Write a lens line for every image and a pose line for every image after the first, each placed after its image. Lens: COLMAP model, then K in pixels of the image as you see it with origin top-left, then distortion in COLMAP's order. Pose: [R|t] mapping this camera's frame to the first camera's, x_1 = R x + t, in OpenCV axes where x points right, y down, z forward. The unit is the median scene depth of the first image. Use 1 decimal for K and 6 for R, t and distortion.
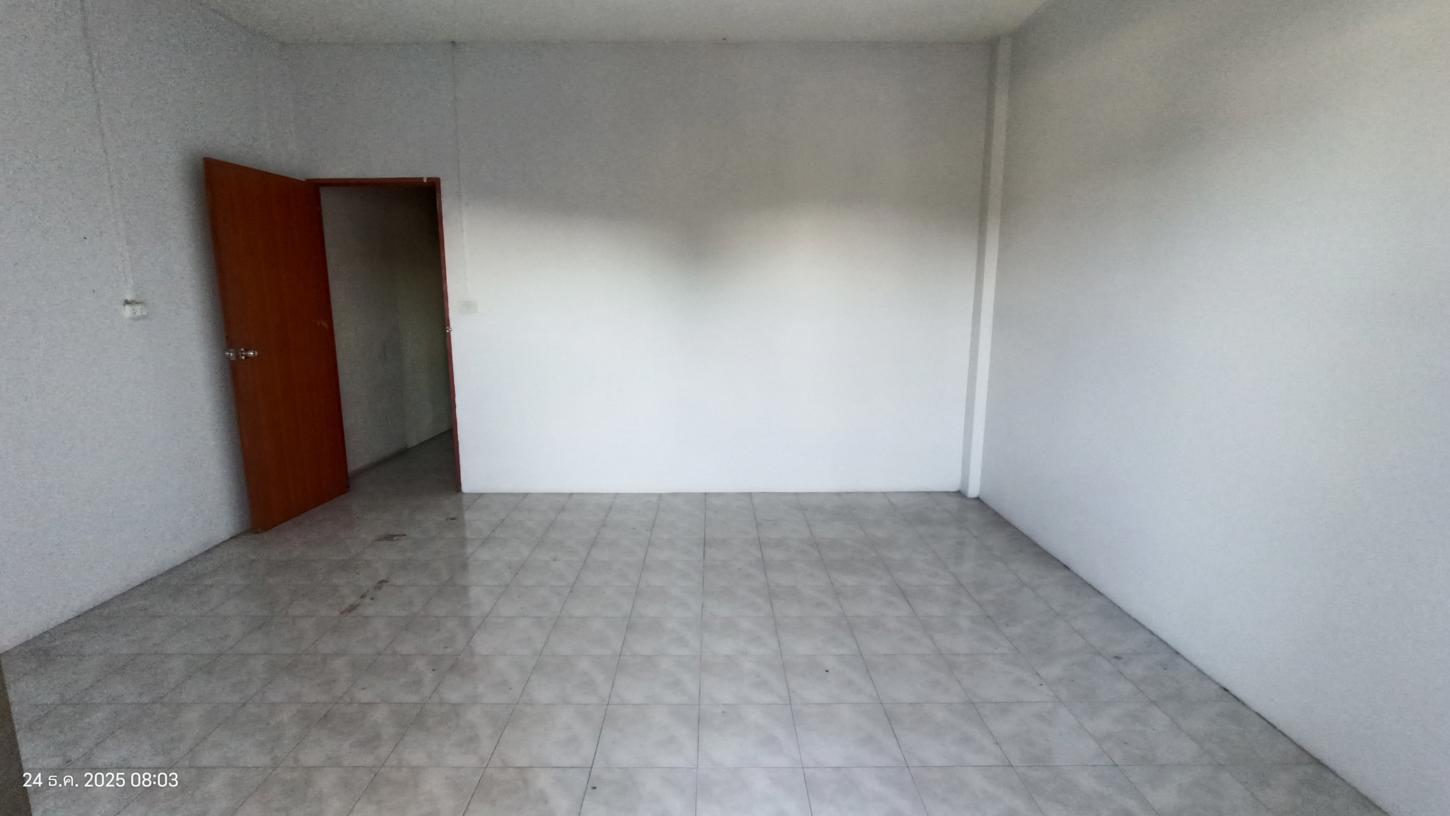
lens RADIAL K [[662.4, 0, 715.3], [0, 662.4, 412.3], [0, 0, 1]] dist [-0.029065, 0.014362]
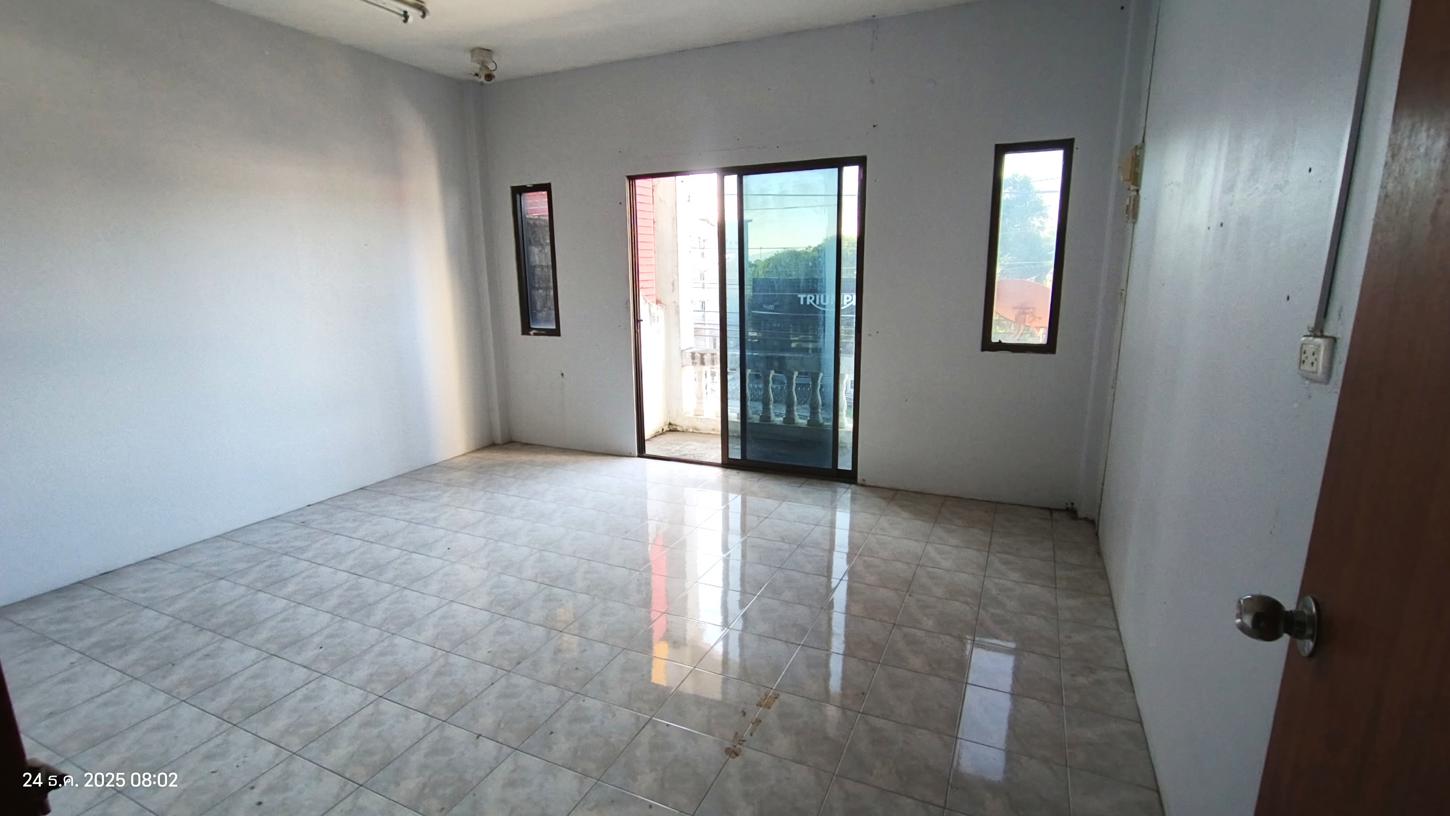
lens RADIAL K [[662.4, 0, 717.8], [0, 662.4, 414.6], [0, 0, 1]] dist [-0.029065, 0.014362]
pose [[-0.902198, -0.081091, 0.423631, -0.750055], [0.088443, 0.926518, 0.365709, -0.284373], [-0.422157, 0.367409, -0.828730, 1.441225]]
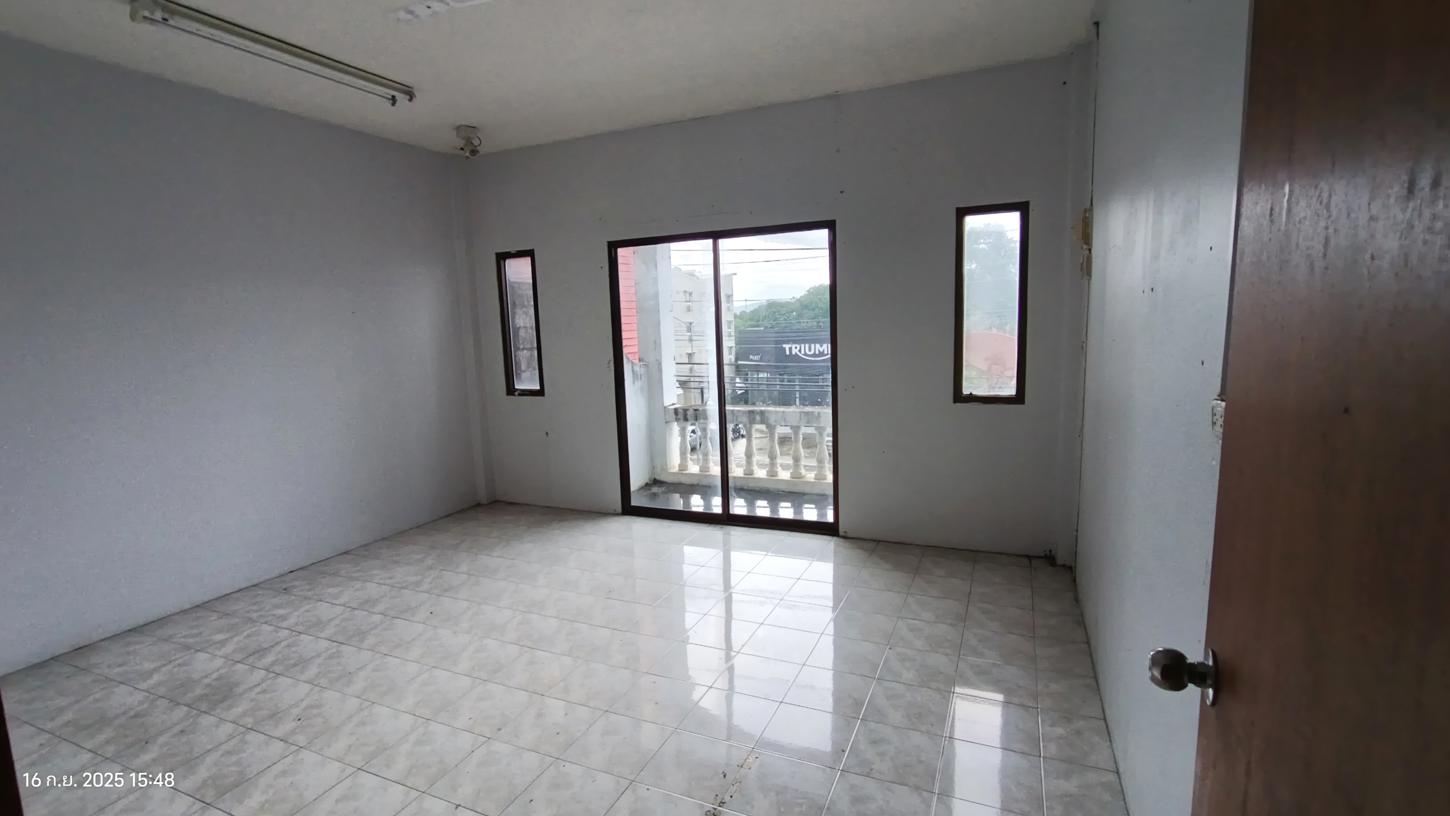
lens RADIAL K [[662.4, 0, 717.4], [0, 662.4, 414.4], [0, 0, 1]] dist [-0.029065, 0.014362]
pose [[-0.909759, -0.027719, 0.414211, -0.777079], [0.105740, 0.949386, 0.295778, -0.303444], [-0.401445, 0.312886, -0.860781, 1.450690]]
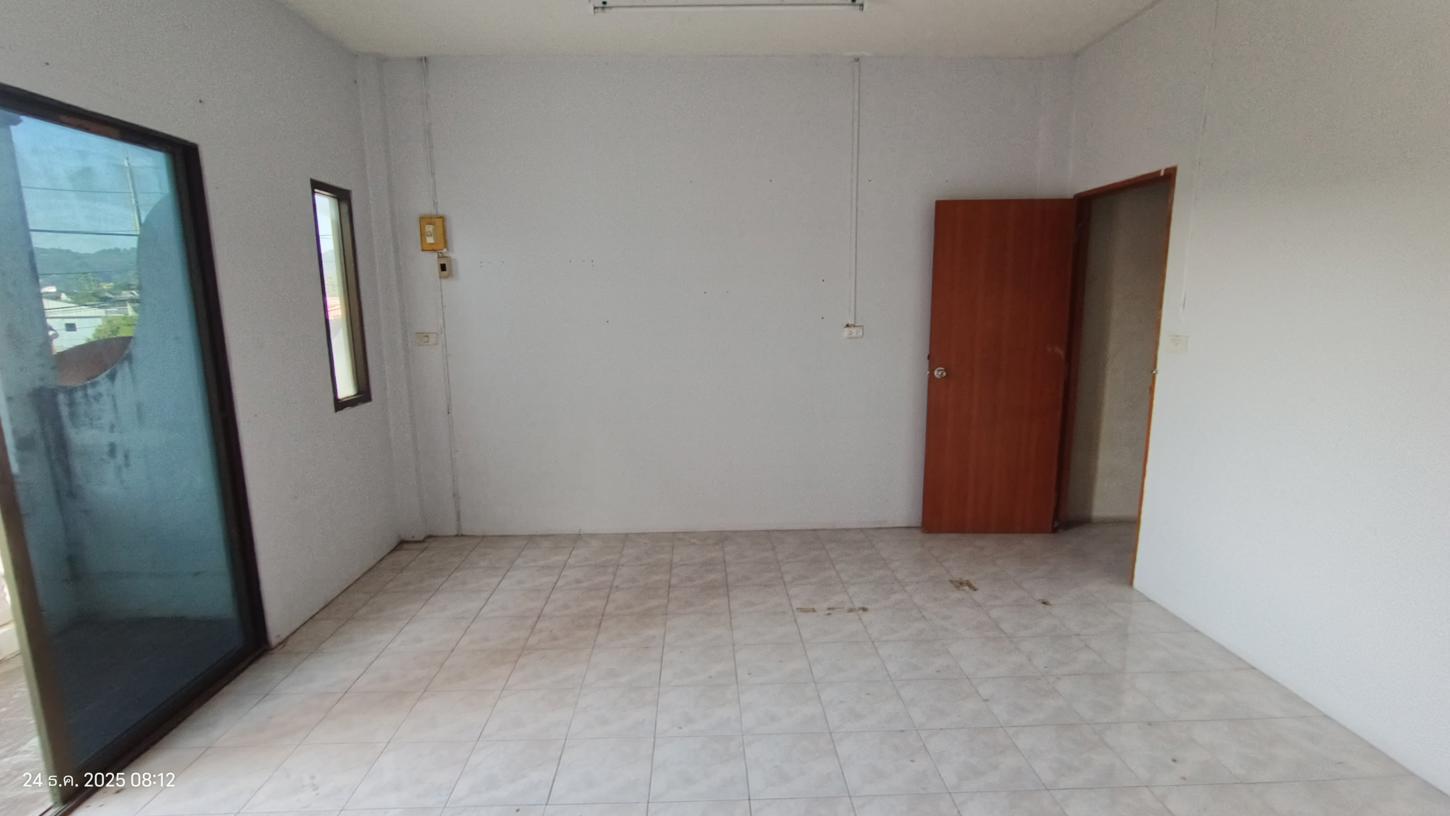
lens RADIAL K [[662.4, 0, 714.2], [0, 662.4, 407.3], [0, 0, 1]] dist [-0.029065, 0.014362]
pose [[0.020430, 0.157468, -0.987313, 0.454339], [-0.165277, 0.974464, 0.151999, -0.165130], [0.986036, 0.160075, 0.045934, 0.688692]]
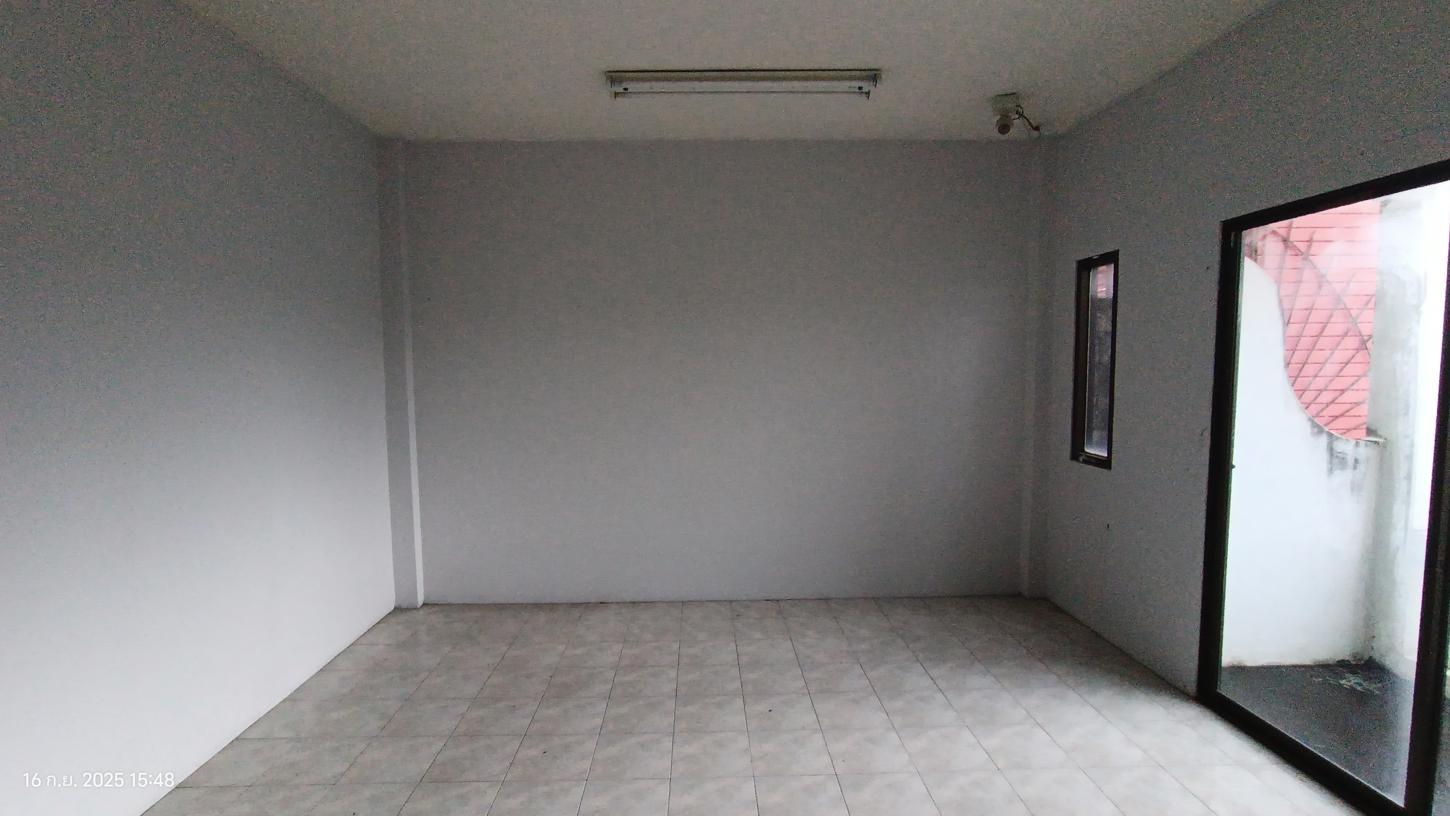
lens RADIAL K [[662.4, 0, 714.4], [0, 662.4, 418.2], [0, 0, 1]] dist [-0.029065, 0.014362]
pose [[-0.016671, -0.082175, 0.996478, -0.764155], [0.184535, 0.979243, 0.083841, -0.194131], [-0.982685, 0.185283, -0.001161, 0.780627]]
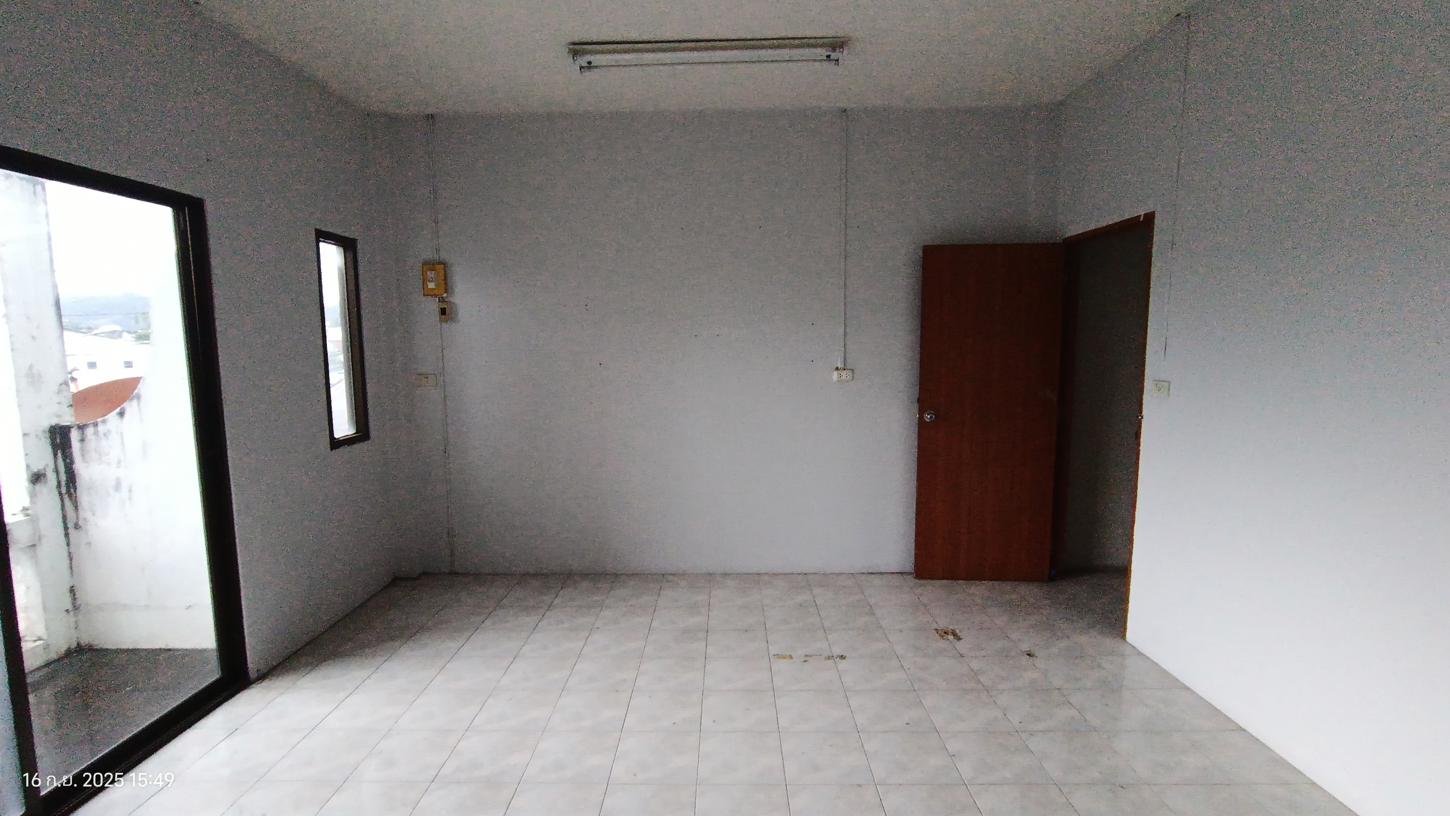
lens RADIAL K [[662.4, 0, 715.8], [0, 662.4, 407.5], [0, 0, 1]] dist [-0.029065, 0.014362]
pose [[-0.024304, 0.098554, -0.994835, 0.464160], [-0.167384, 0.980680, 0.101241, -0.185268], [0.985592, 0.168980, -0.007338, 0.769747]]
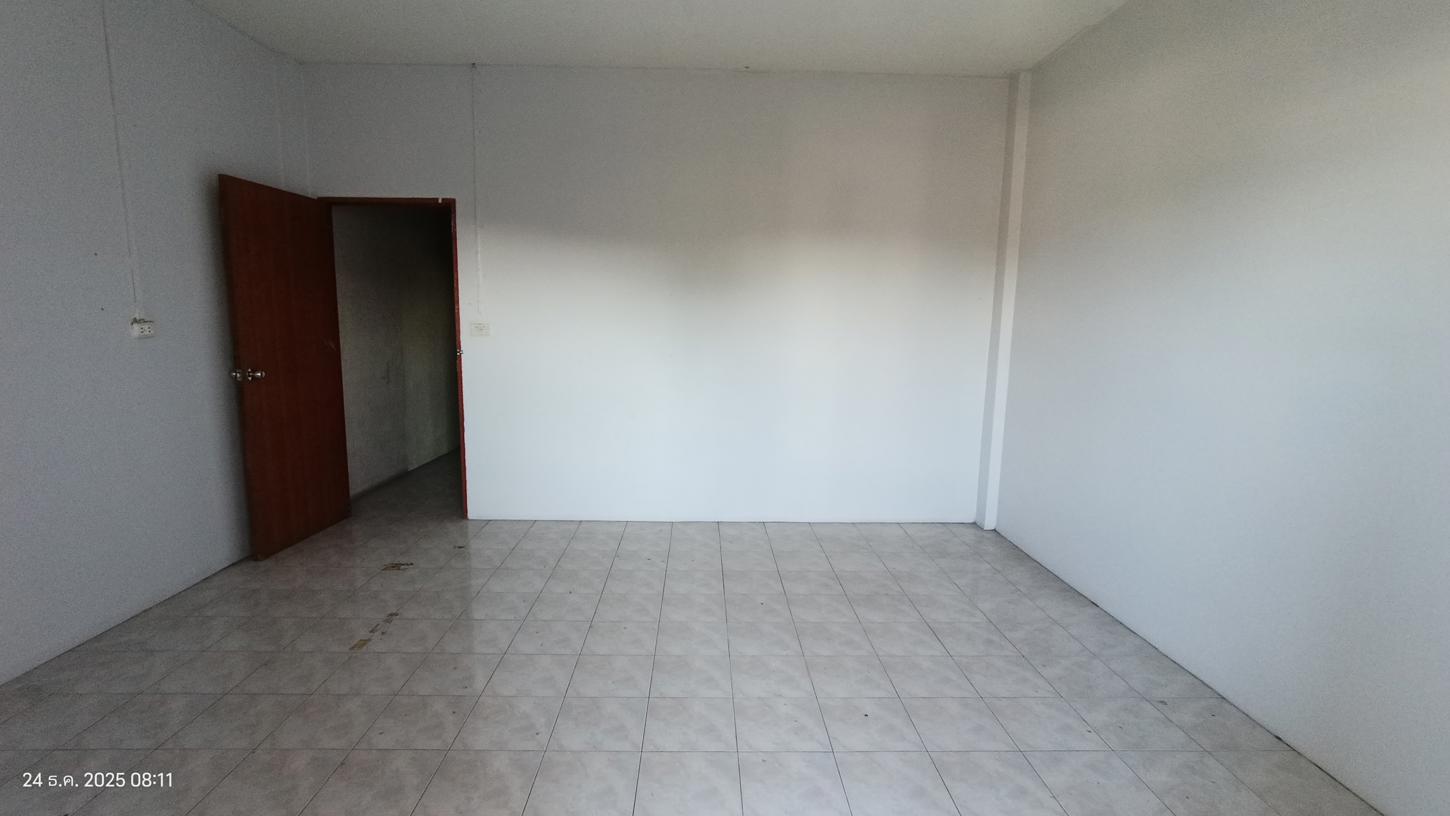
lens RADIAL K [[662.4, 0, 714.6], [0, 662.4, 412.6], [0, 0, 1]] dist [-0.029065, 0.014362]
pose [[0.999771, 0.013150, 0.016857, -0.057409], [-0.012569, 0.999340, -0.034078, -0.010510], [-0.017294, 0.033859, 0.999277, 0.023681]]
